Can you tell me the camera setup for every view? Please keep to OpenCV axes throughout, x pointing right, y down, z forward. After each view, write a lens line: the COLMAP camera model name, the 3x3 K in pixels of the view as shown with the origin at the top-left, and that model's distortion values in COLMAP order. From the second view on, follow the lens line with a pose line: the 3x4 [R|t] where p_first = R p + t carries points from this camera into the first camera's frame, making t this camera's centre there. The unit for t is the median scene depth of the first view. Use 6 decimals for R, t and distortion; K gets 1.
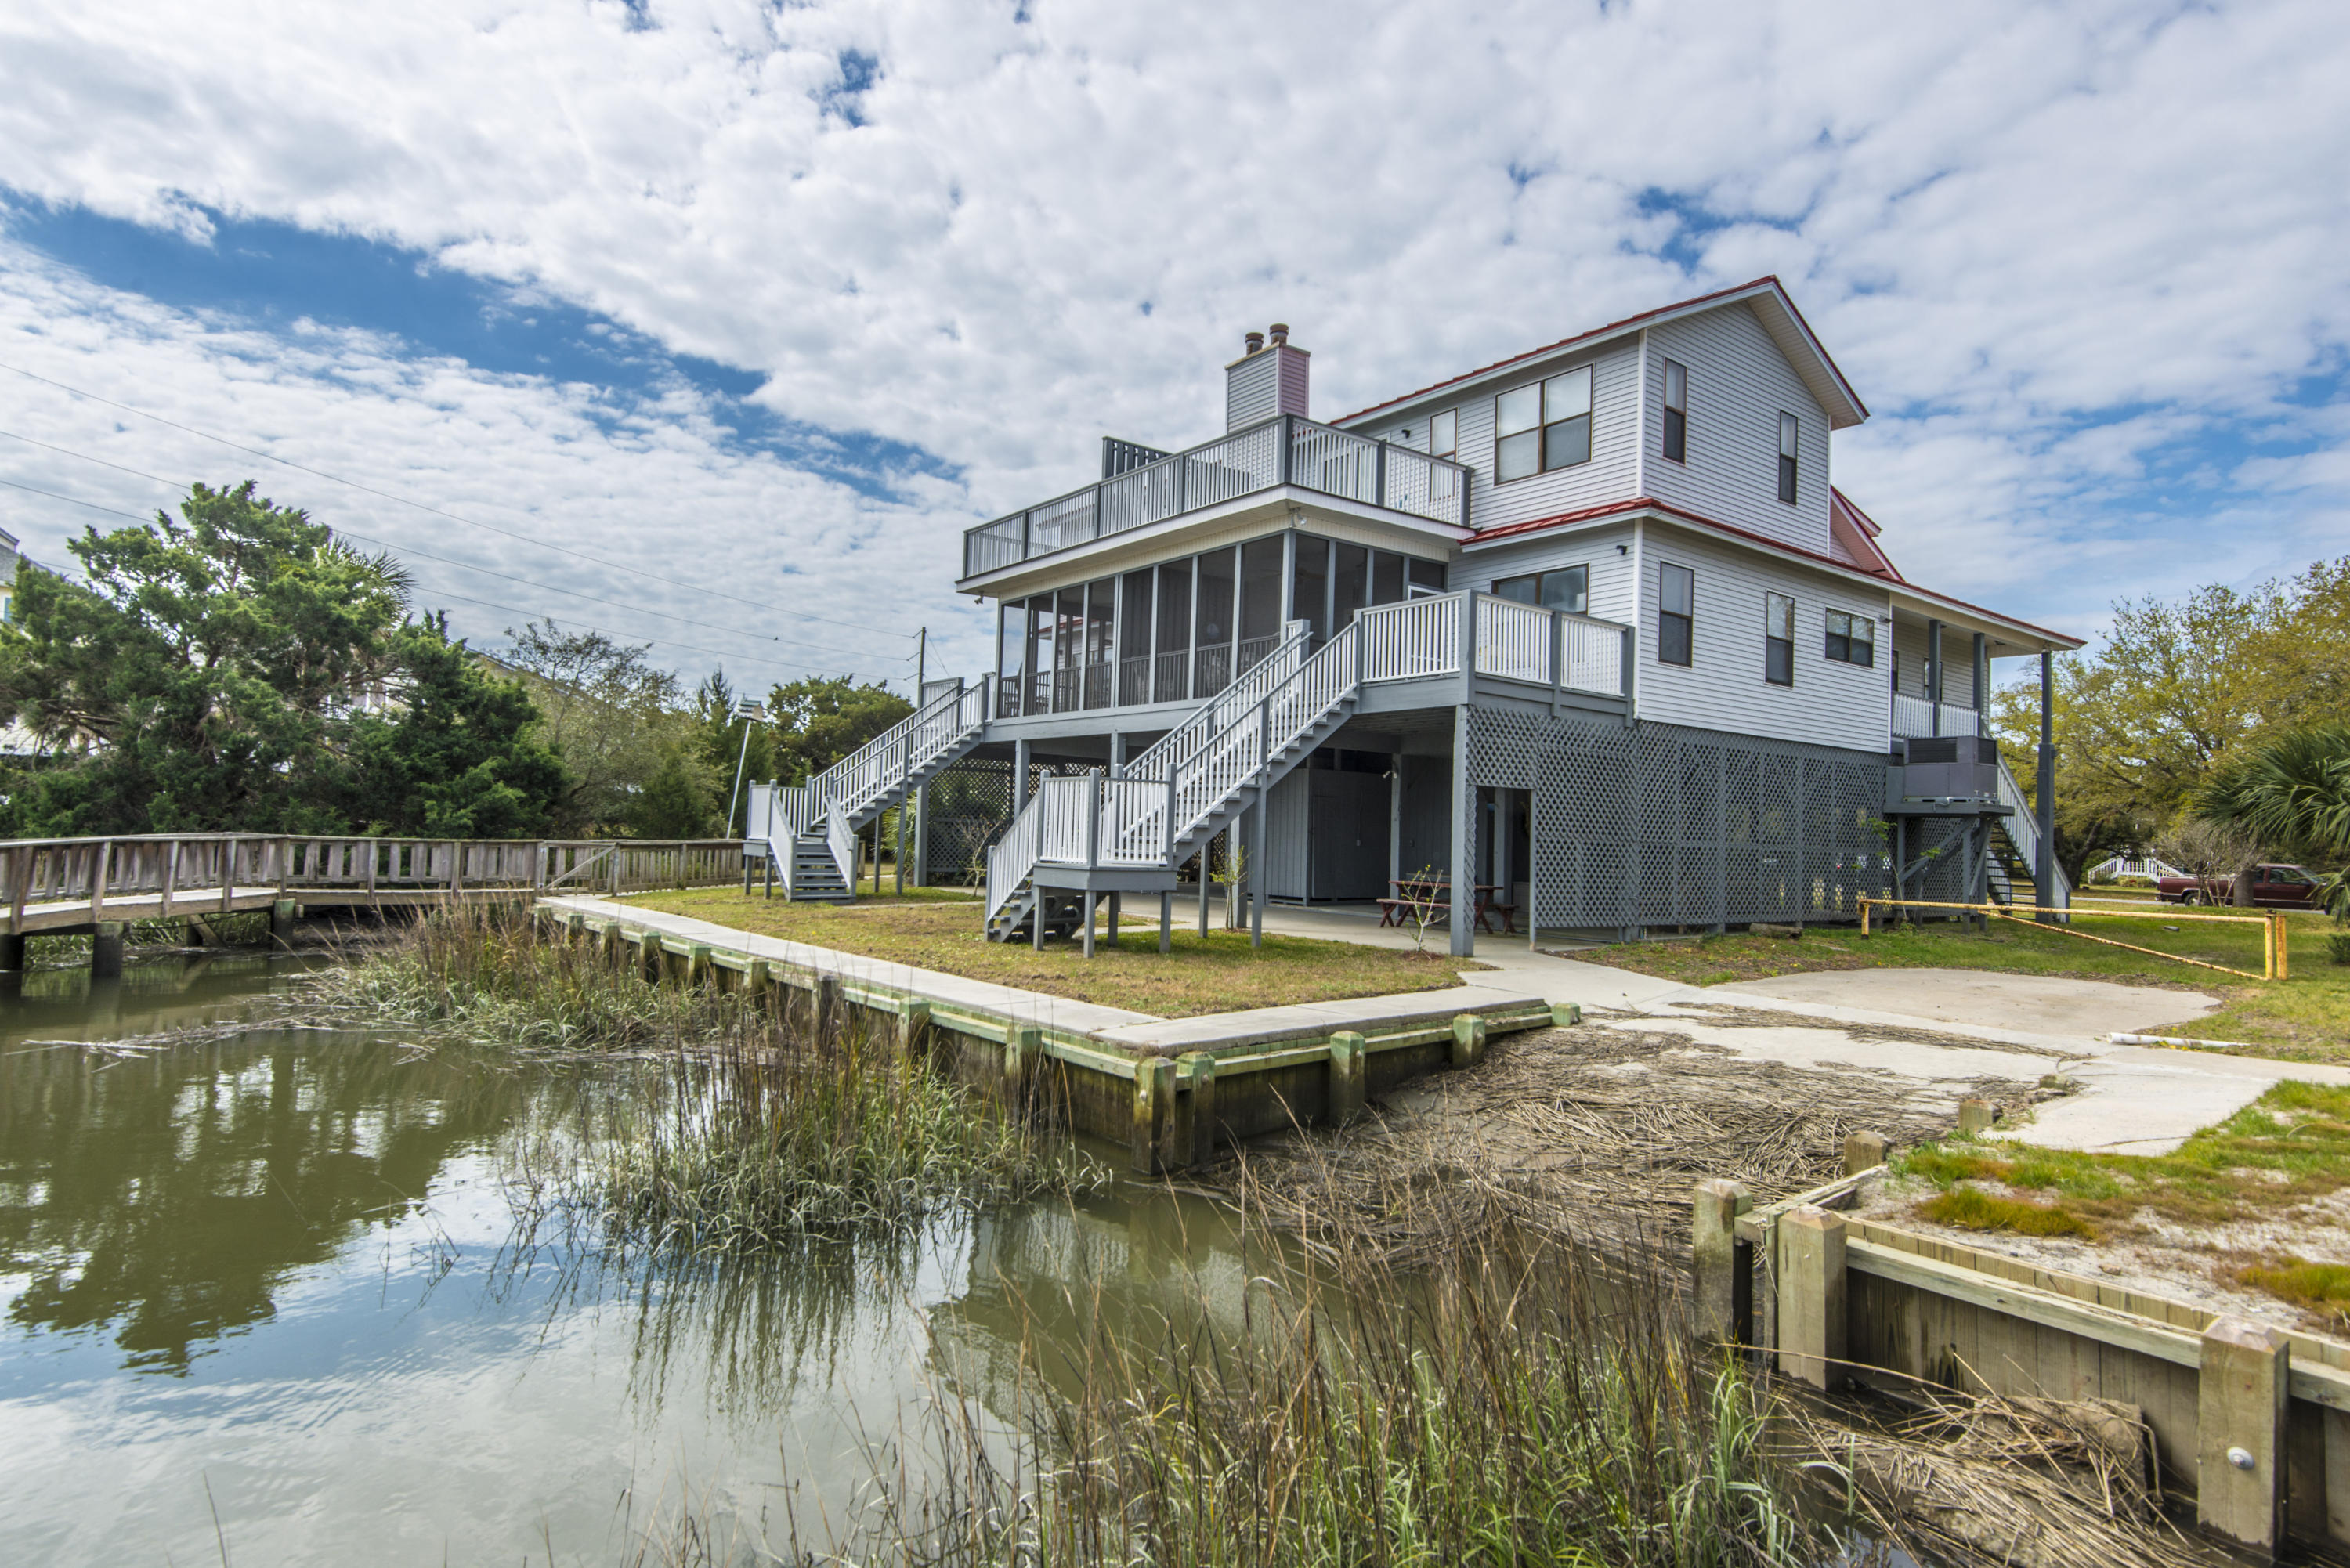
lens RADIAL K [[1184.7, 0, 1238.4], [0, 1184.7, 777.6], [0, 0, 1]] dist [0.008029, -0.001760]
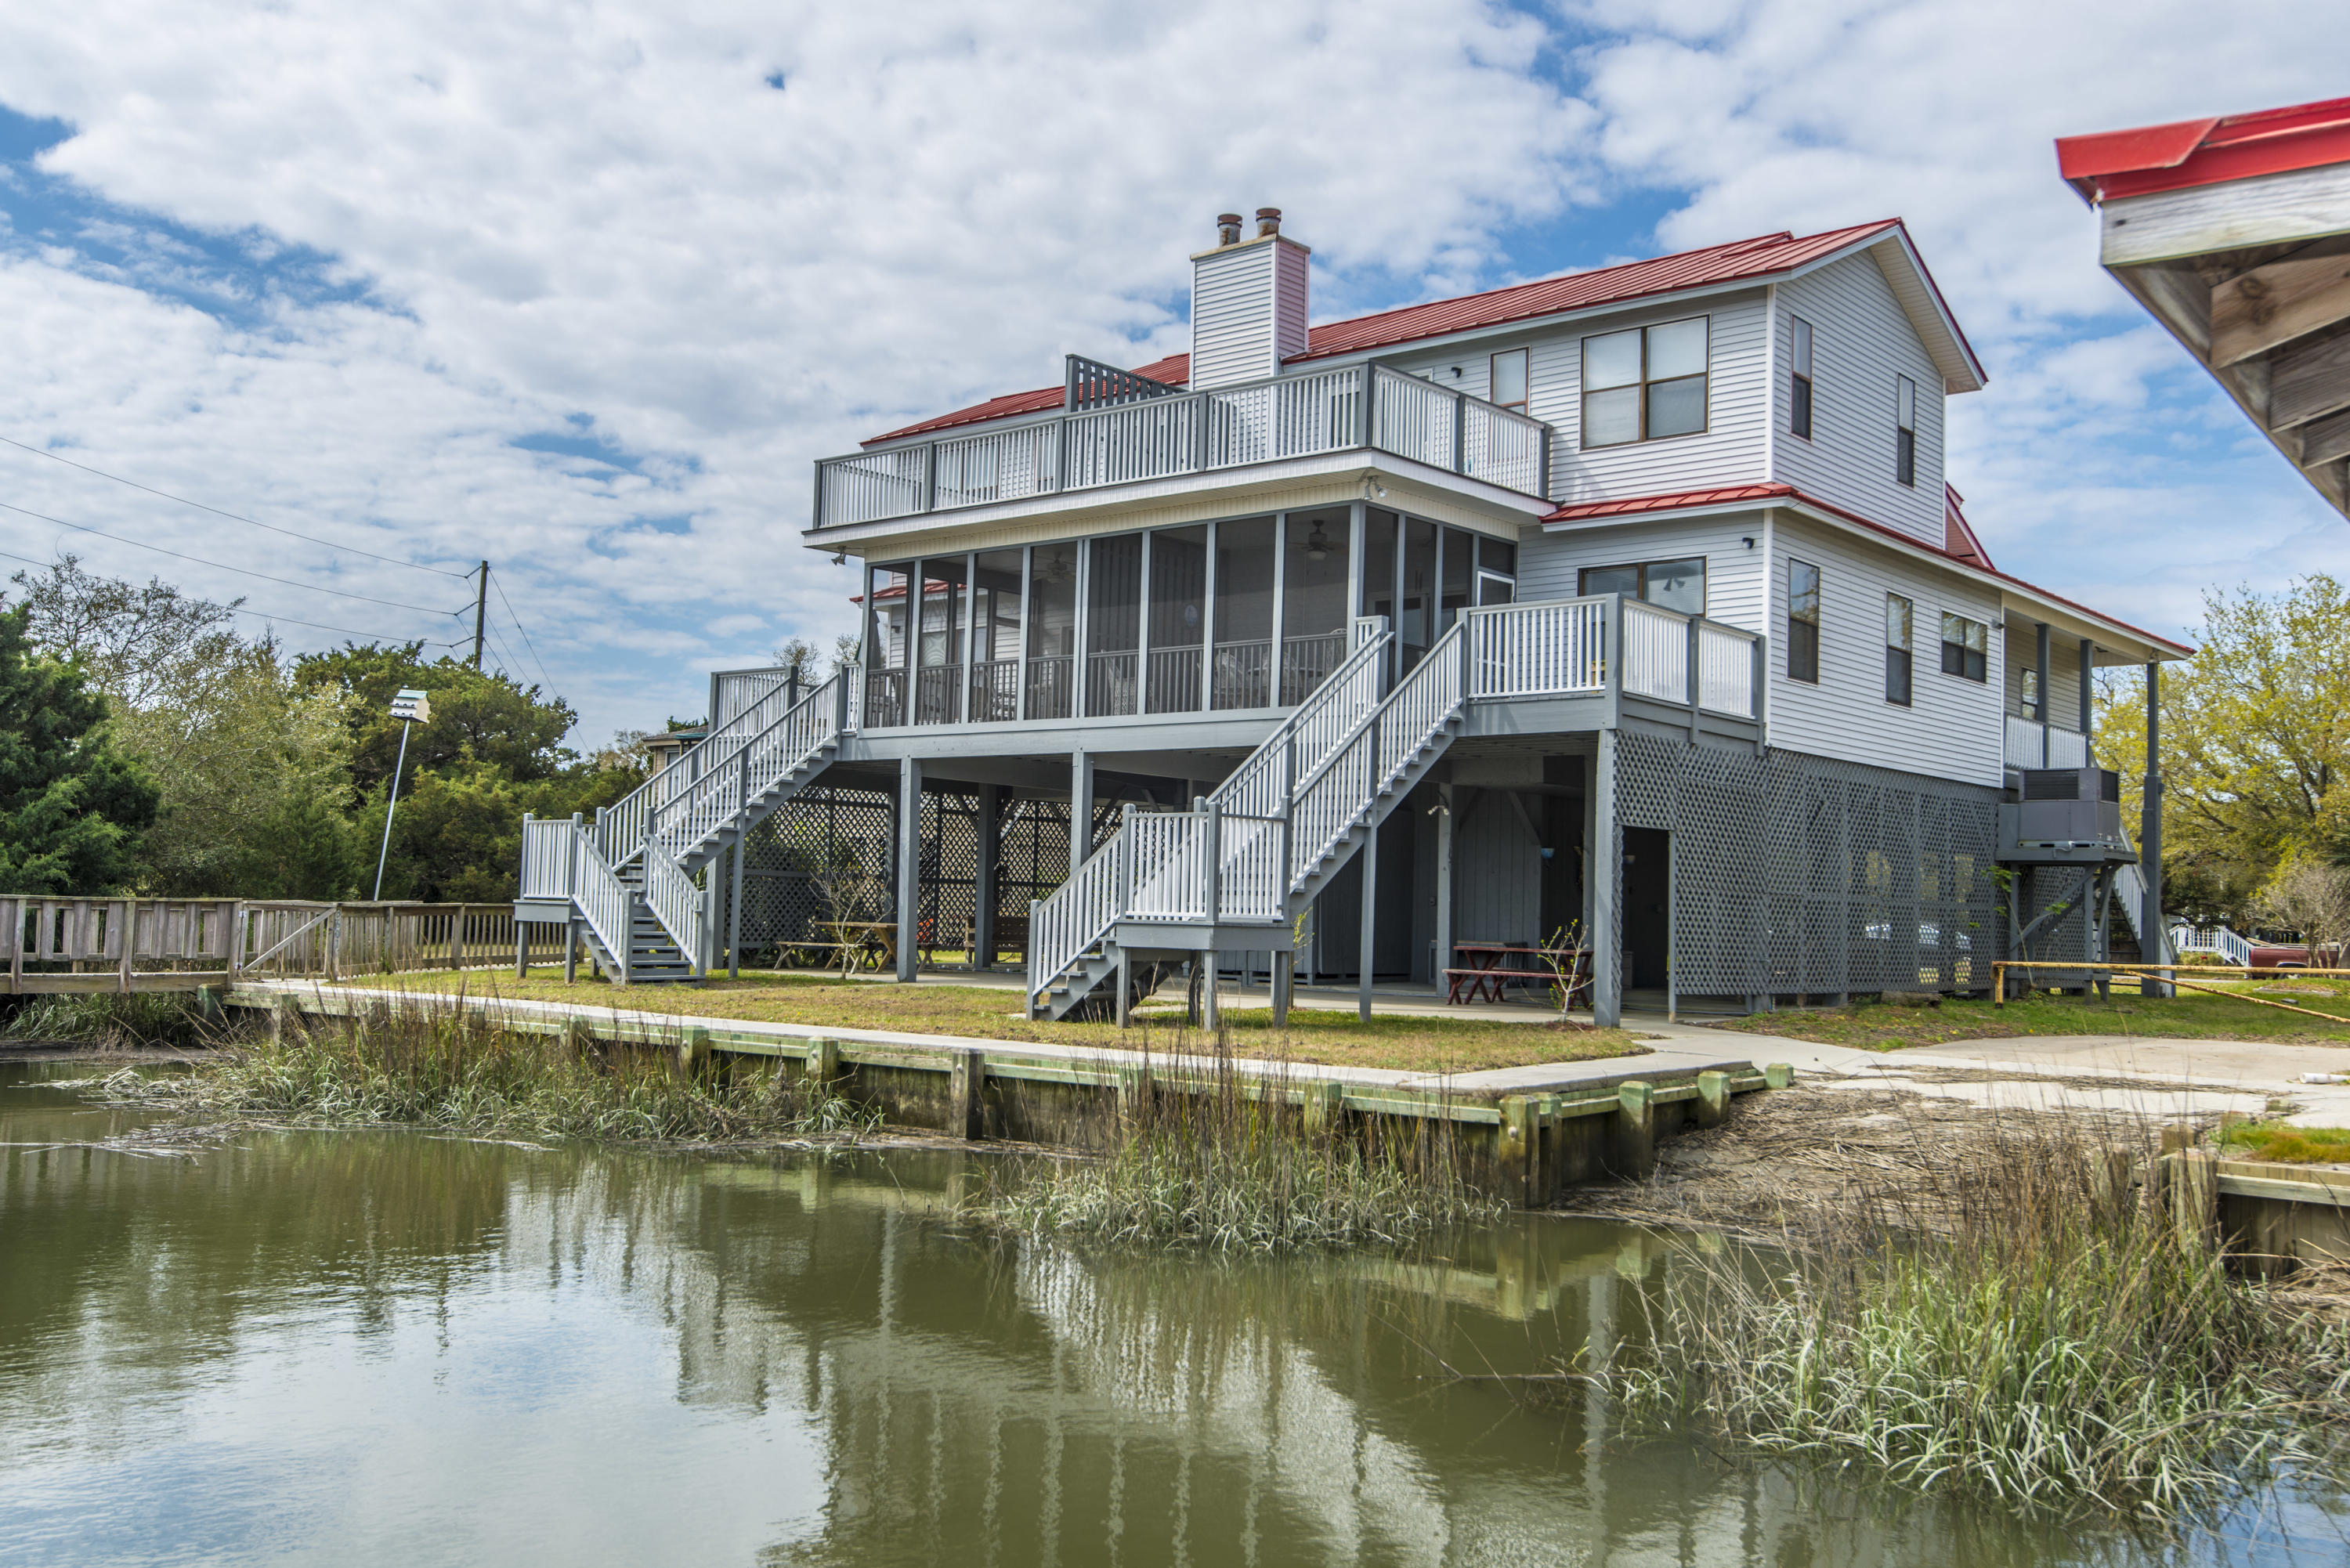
lens RADIAL K [[2139.3, 0, 1182.1], [0, 2139.3, 768.1], [0, 0, 1]] dist [0.022120, -0.010337]
pose [[0.974259, 0.009822, 0.225216, -0.385345], [-0.005600, 0.999797, -0.019379, -0.002284], [-0.225360, 0.017619, 0.974116, -0.359616]]
